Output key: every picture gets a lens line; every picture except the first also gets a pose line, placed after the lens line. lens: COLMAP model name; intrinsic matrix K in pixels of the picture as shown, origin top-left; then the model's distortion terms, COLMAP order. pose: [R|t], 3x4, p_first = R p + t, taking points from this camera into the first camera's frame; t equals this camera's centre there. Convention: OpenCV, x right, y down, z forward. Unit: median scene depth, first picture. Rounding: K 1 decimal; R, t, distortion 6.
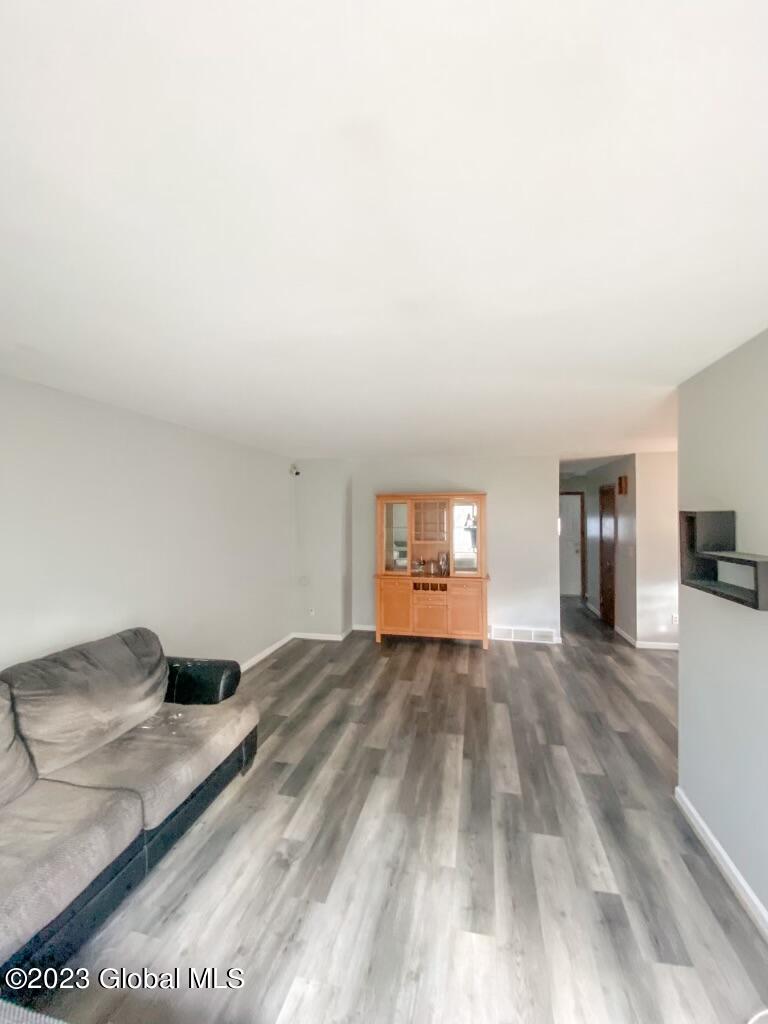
lens RADIAL K [[412.5, 0, 385.5], [0, 412.5, 514.9], [0, 0, 1]] dist [0.000083, -0.000951]
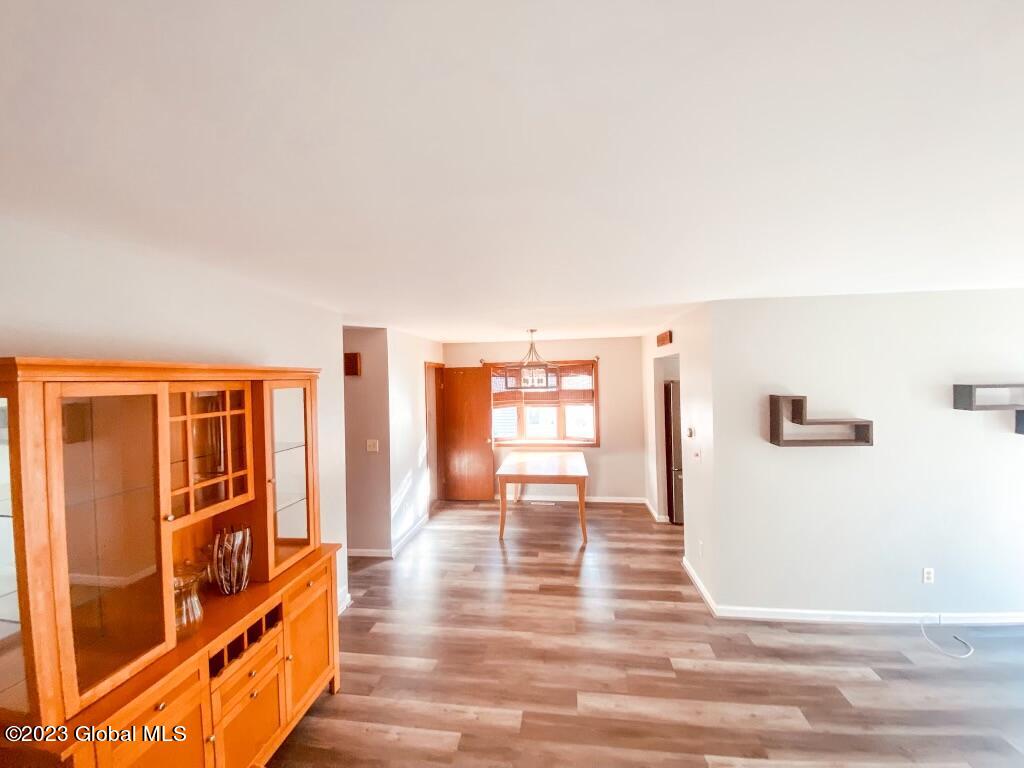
lens RADIAL K [[412.5, 0, 514.4], [0, 412.5, 383.3], [0, 0, 1]] dist [0.000083, -0.000951]
pose [[-0.106719, -0.012094, 0.994216, -0.467059], [-0.003580, 0.999924, 0.011779, -0.082270], [-0.994283, -0.002302, -0.106754, 1.472948]]
